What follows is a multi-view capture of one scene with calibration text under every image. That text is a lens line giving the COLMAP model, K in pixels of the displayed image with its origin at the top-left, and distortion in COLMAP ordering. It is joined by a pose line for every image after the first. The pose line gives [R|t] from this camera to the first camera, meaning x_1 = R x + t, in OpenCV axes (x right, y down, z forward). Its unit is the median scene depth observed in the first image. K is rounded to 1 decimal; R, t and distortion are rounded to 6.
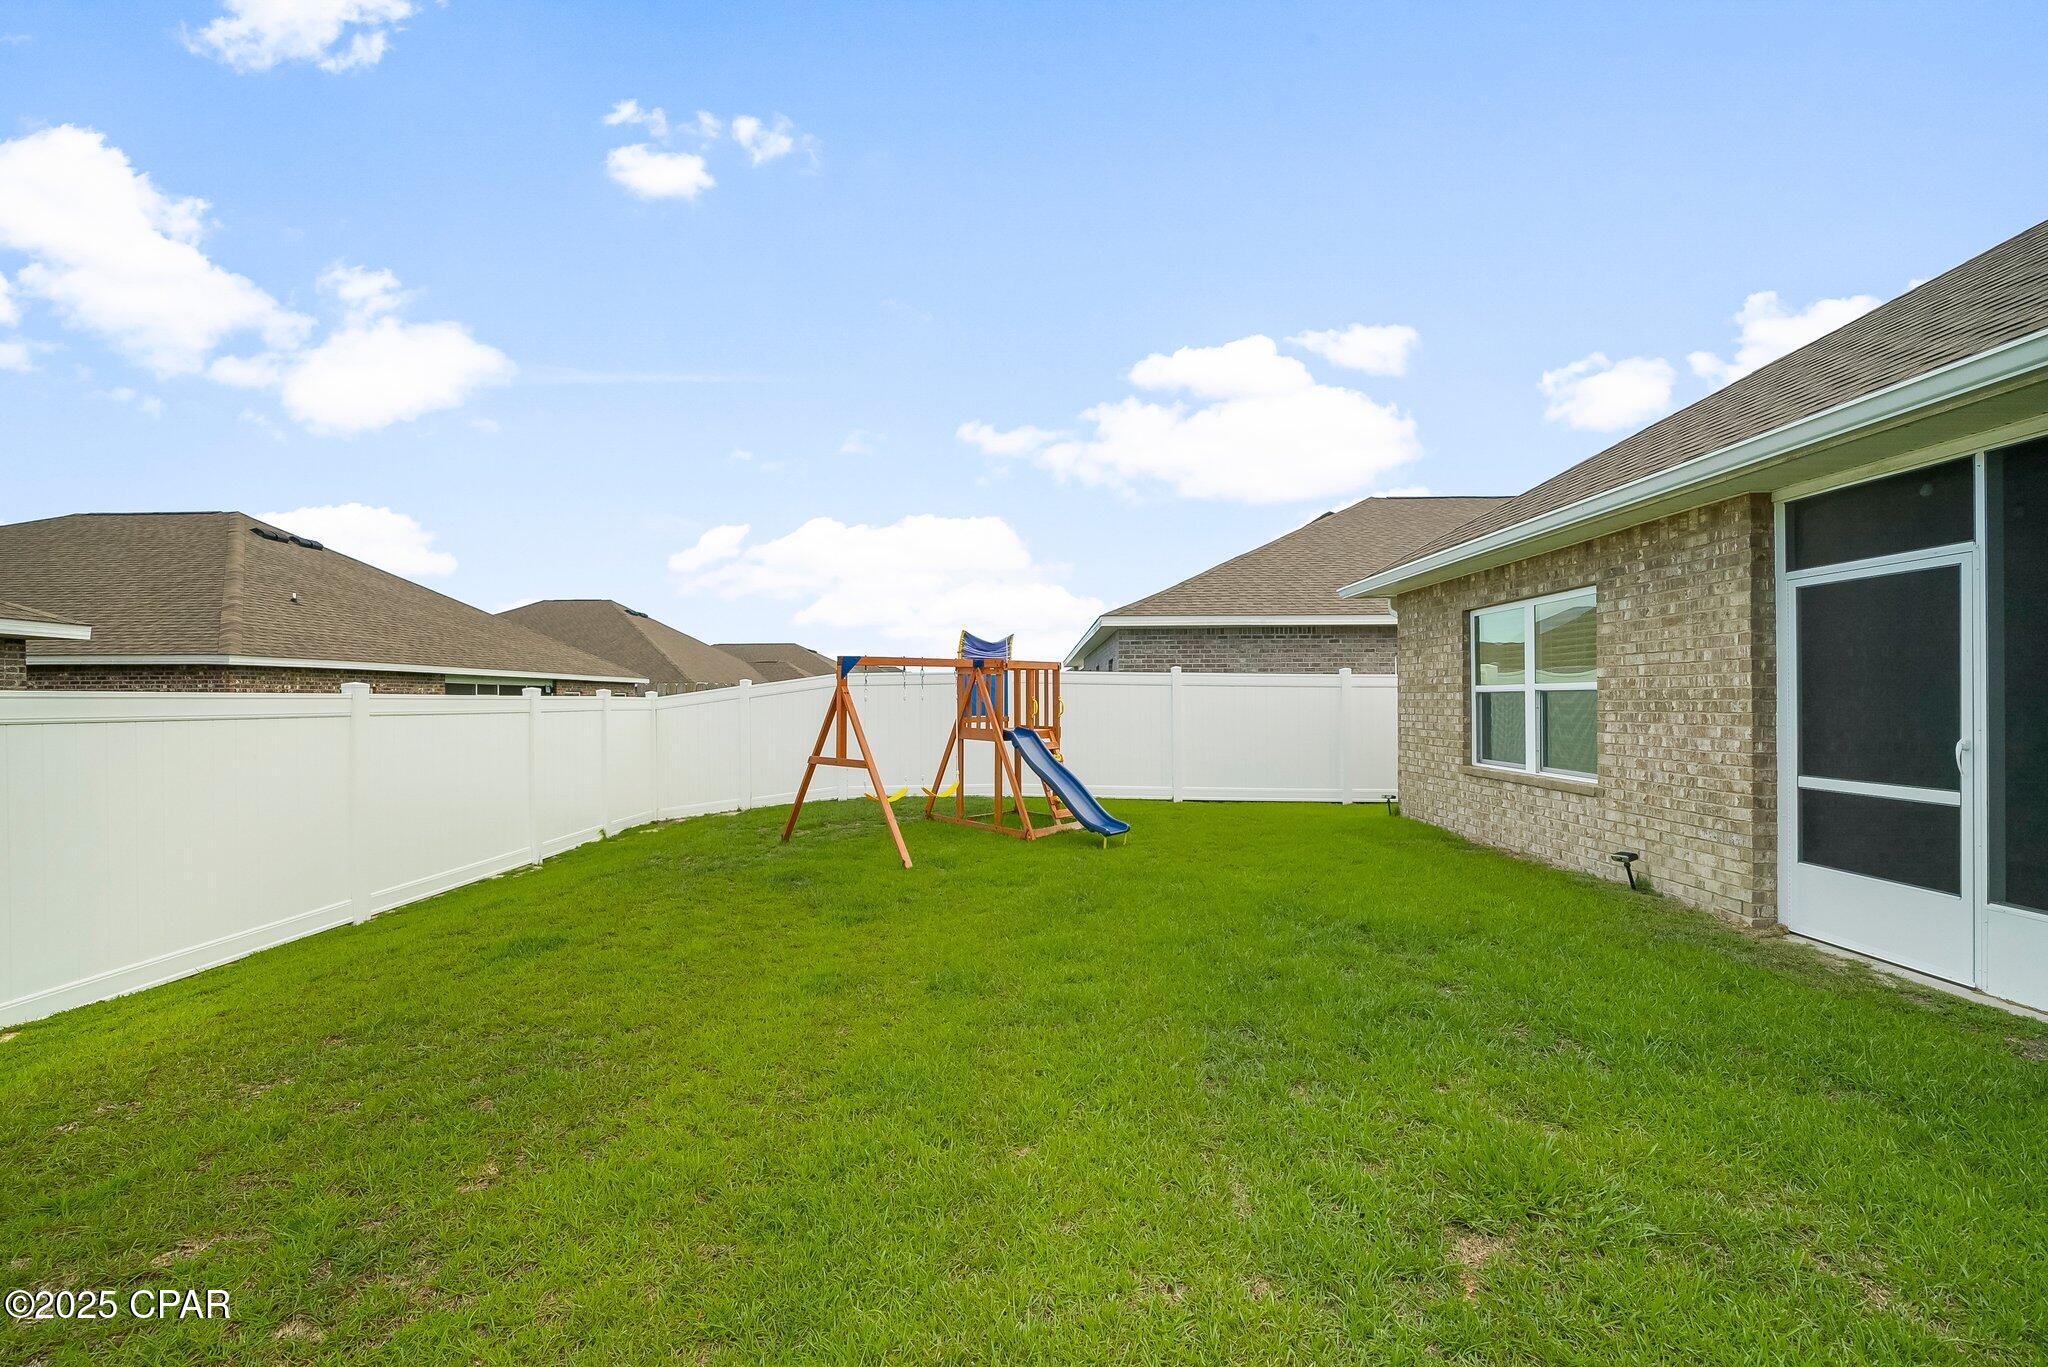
lens RADIAL K [[786.2, 0, 1018.6], [0, 786.2, 698.2], [0, 0, 1]] dist [-0.008563, -0.000057]
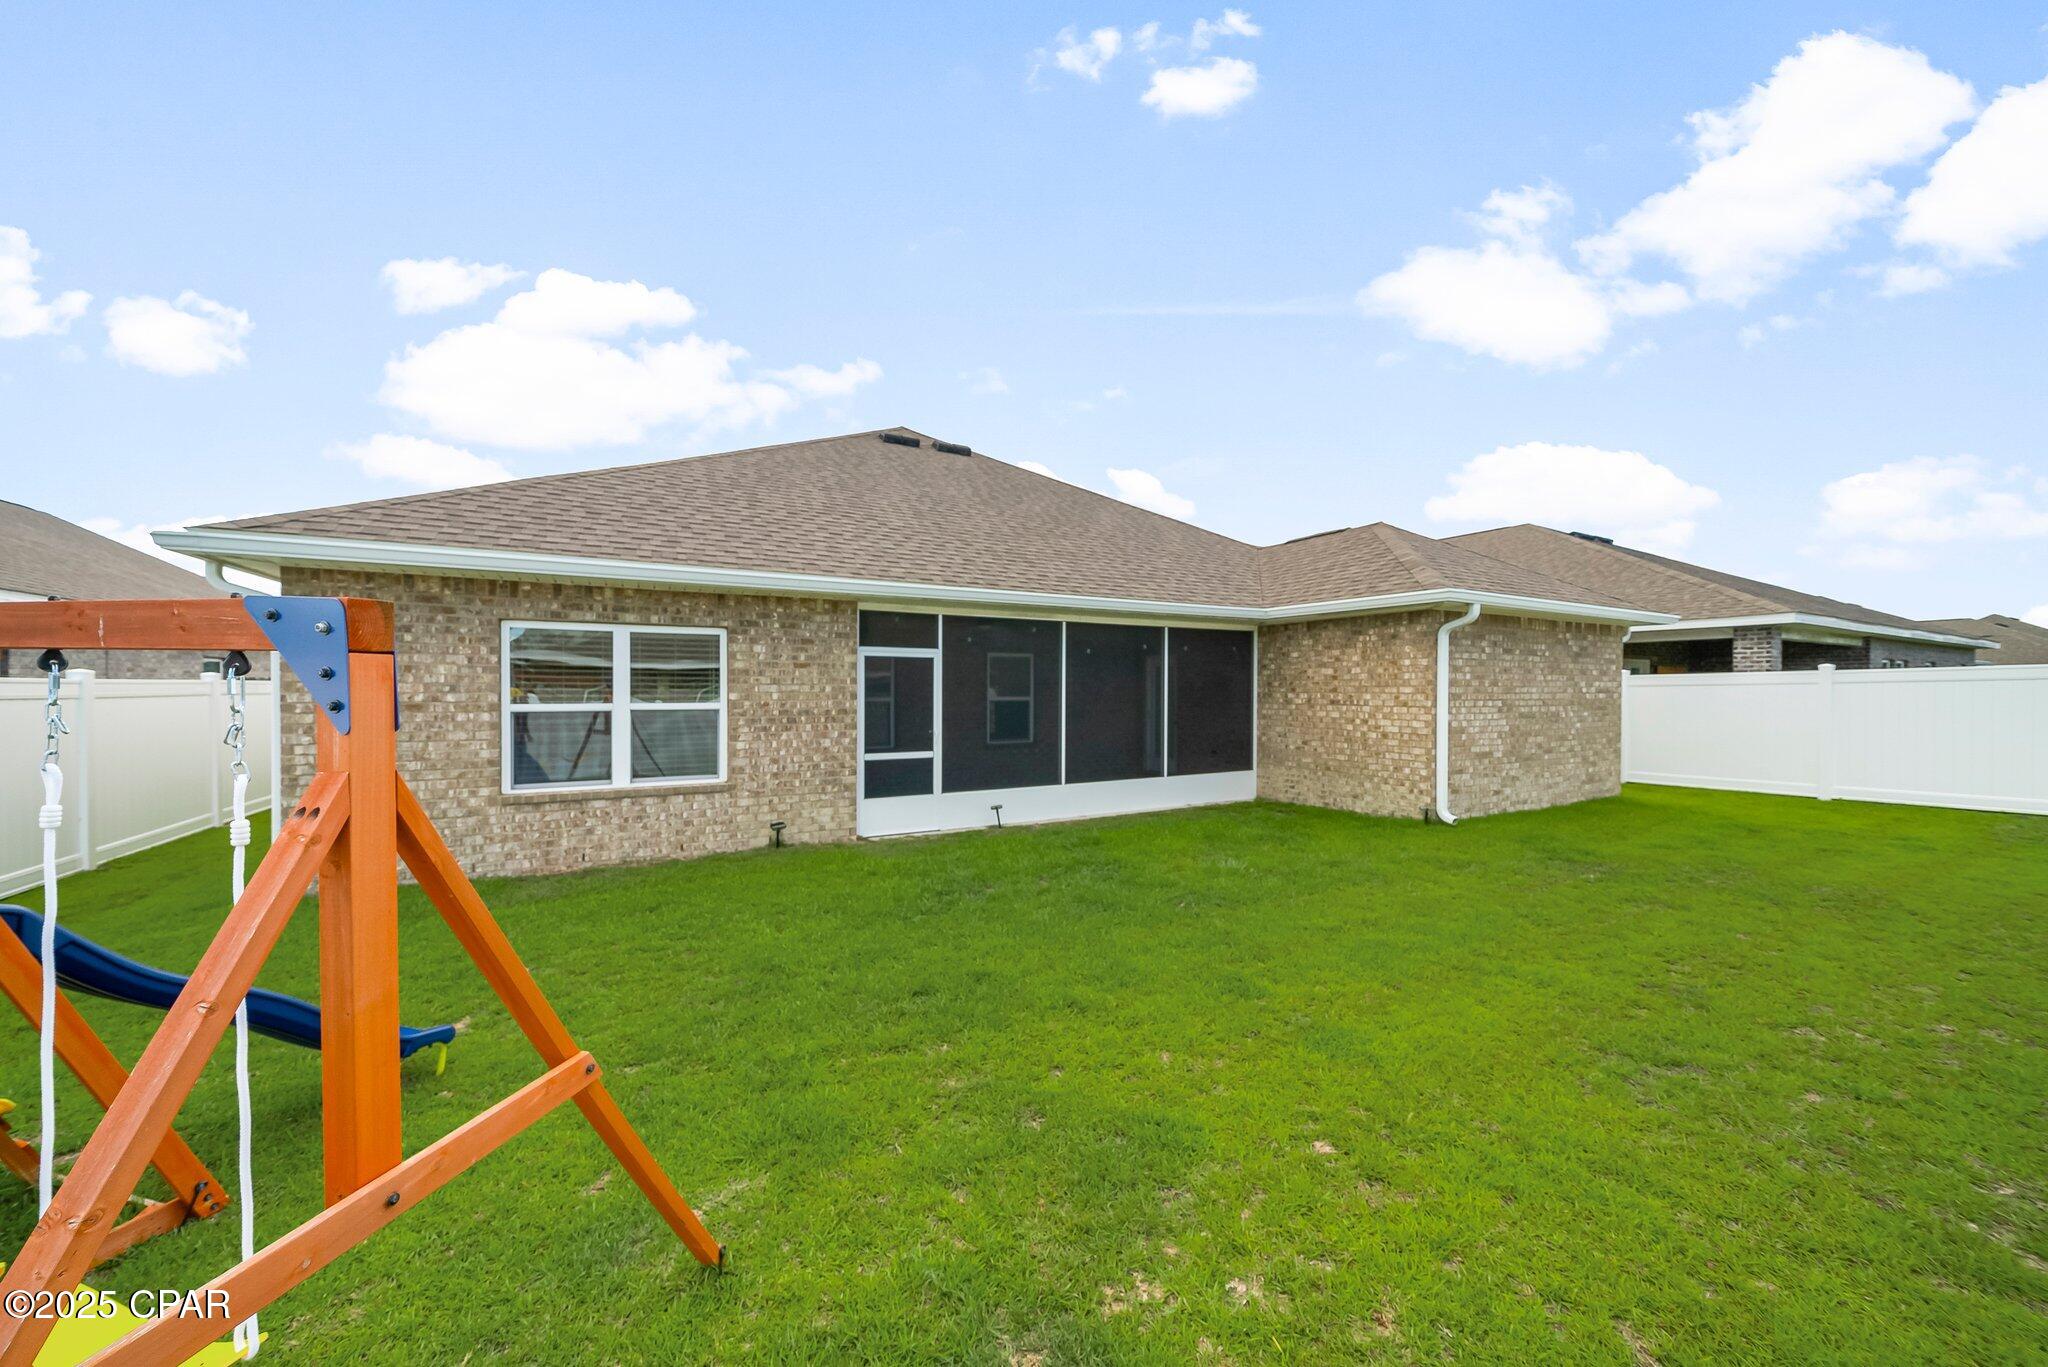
lens RADIAL K [[715.8, 0, 1016.4], [0, 715.8, 690.1], [0, 0, 1]] dist [-0.001128, -0.000185]
pose [[-0.492137, -0.000359, 0.870518, -0.580590], [-0.002784, 0.999995, -0.001162, -0.046233], [-0.870513, -0.002995, -0.492136, 1.257727]]
